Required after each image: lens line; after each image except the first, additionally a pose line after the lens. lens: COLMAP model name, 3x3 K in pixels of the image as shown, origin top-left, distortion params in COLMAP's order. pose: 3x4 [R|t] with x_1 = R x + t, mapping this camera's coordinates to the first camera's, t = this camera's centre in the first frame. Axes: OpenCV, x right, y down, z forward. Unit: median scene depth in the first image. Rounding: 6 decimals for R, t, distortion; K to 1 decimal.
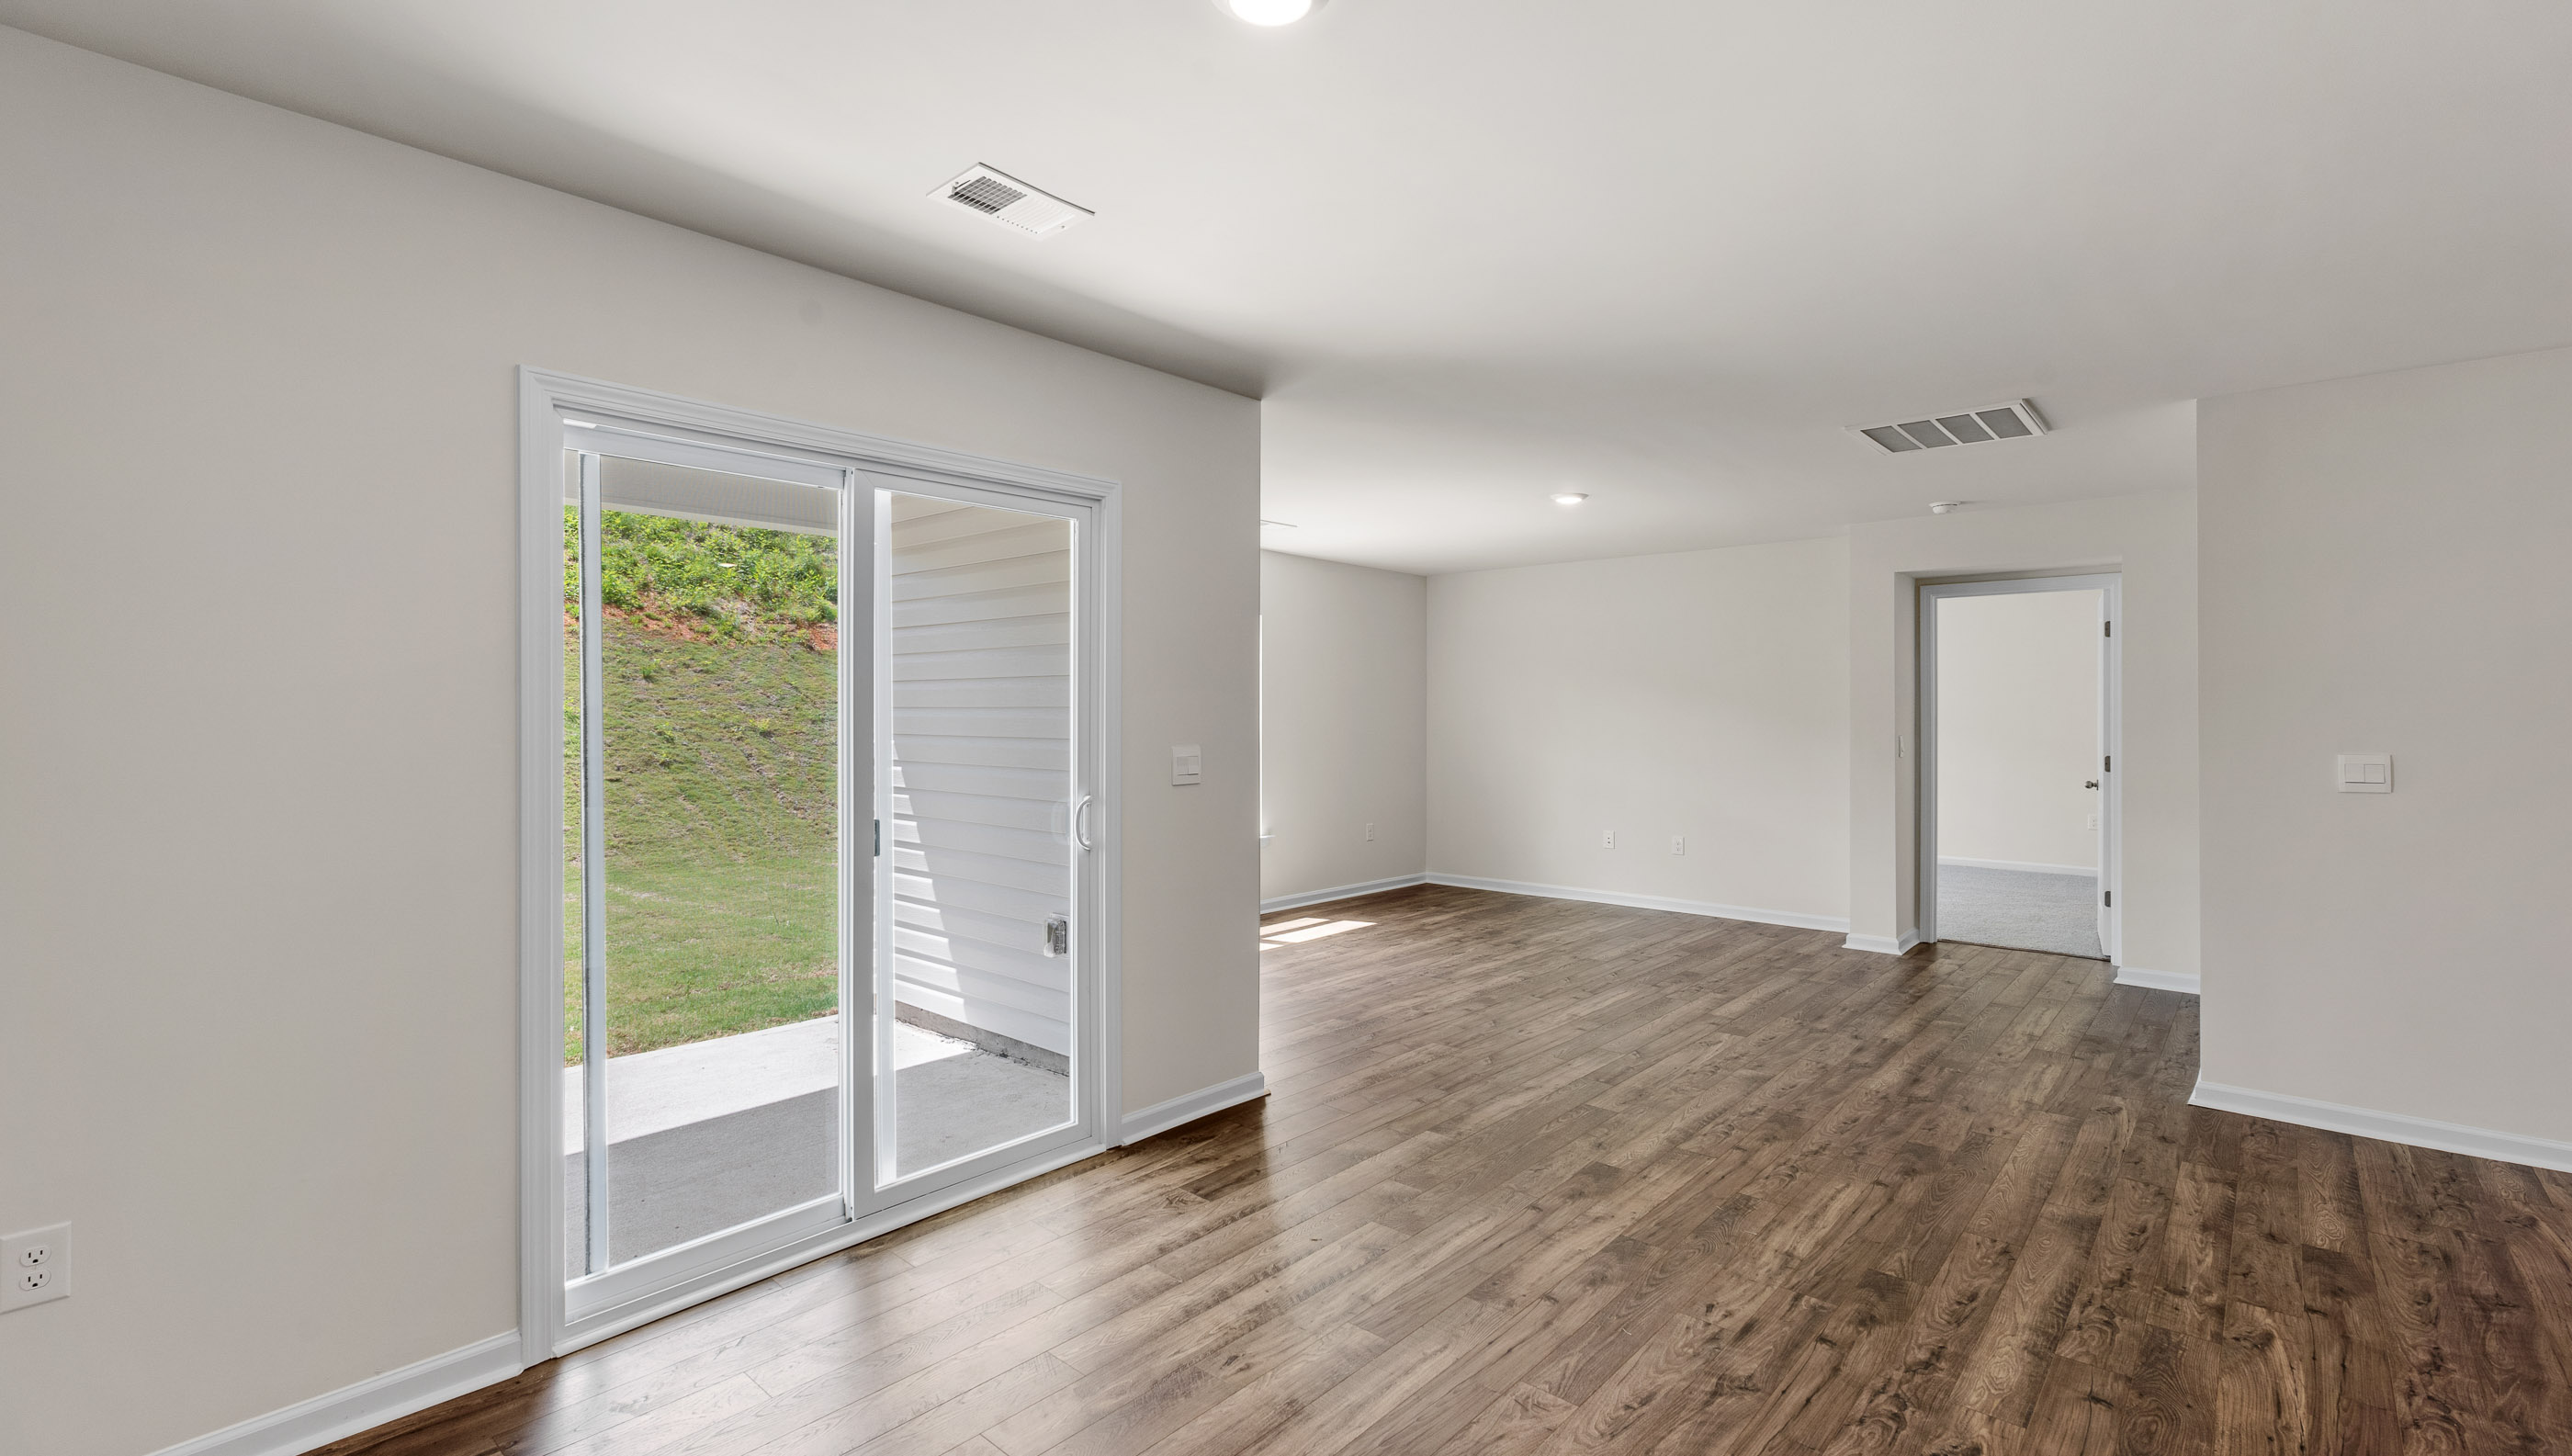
lens RADIAL K [[1115.3, 0, 1285.0], [0, 1115.3, 714.0], [0, 0, 1]] dist [0.001067, -0.000835]
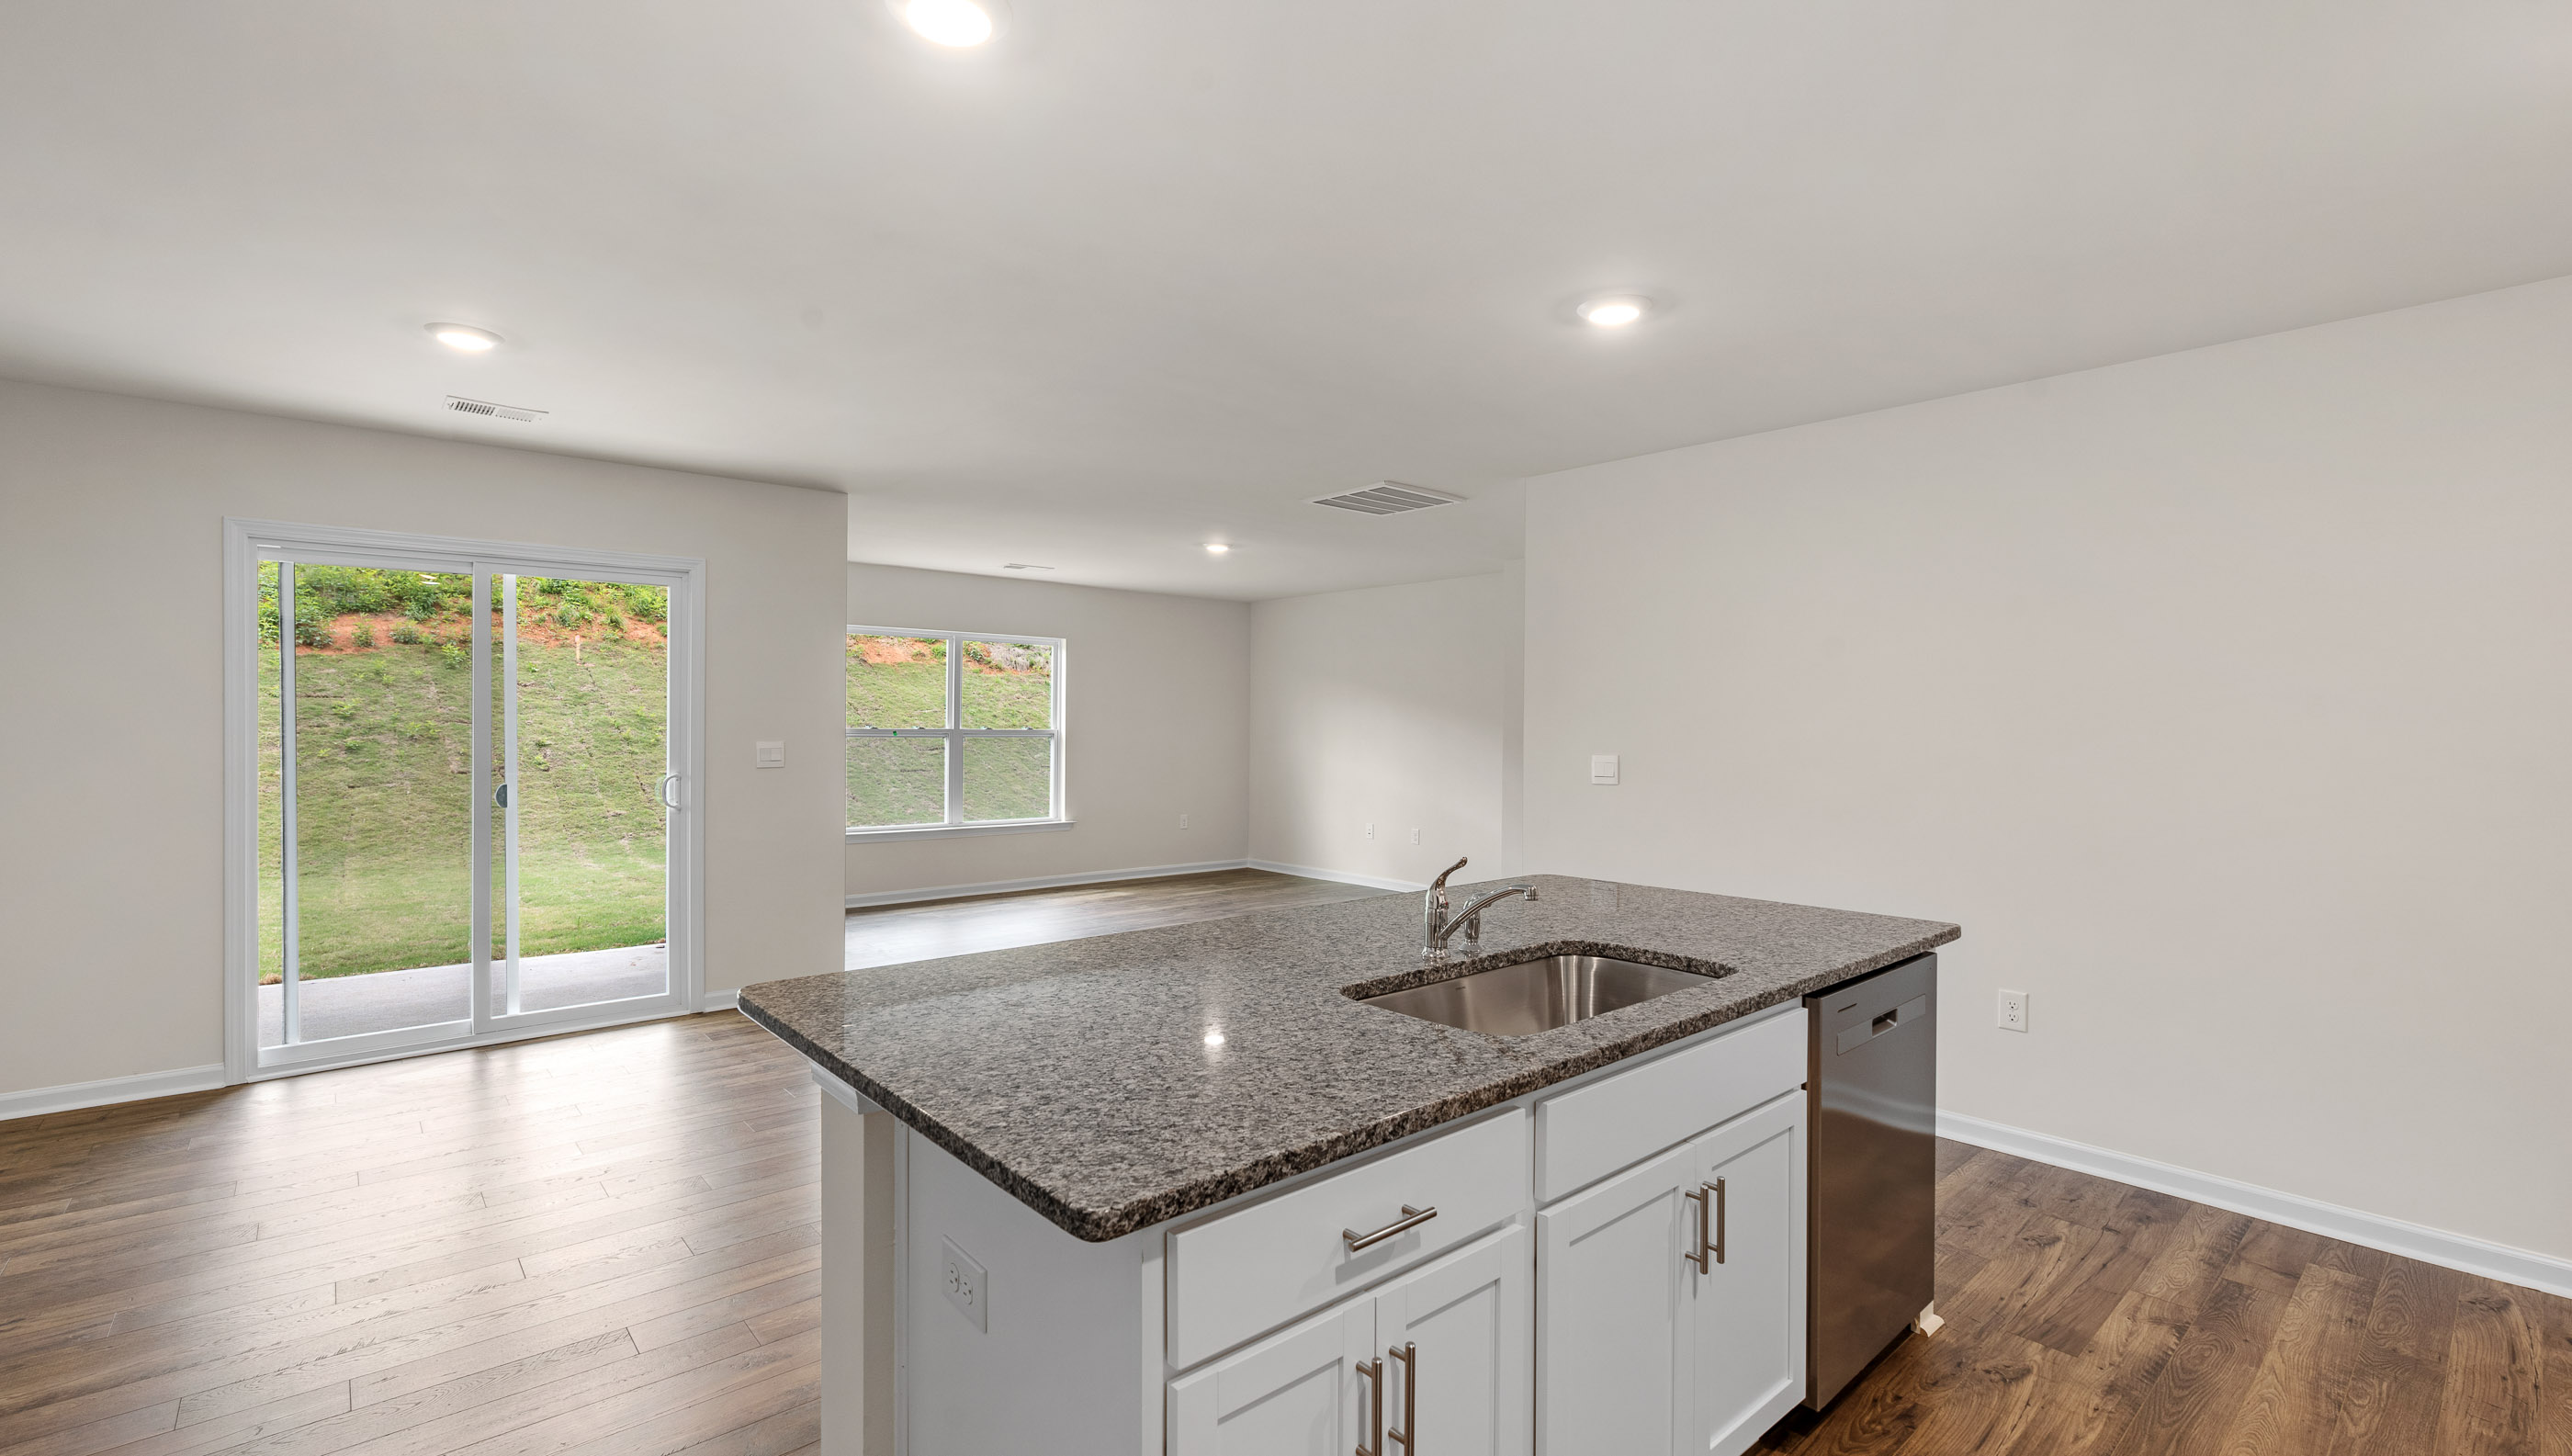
lens RADIAL K [[1115.3, 0, 1296.3], [0, 1115.3, 728.5], [0, 0, 1]] dist [0.001067, -0.000835]
pose [[0.991927, 0.007558, -0.126587, 0.823786], [-0.006838, 0.999958, 0.006126, -0.000729], [0.126628, -0.005211, 0.991937, -0.362382]]
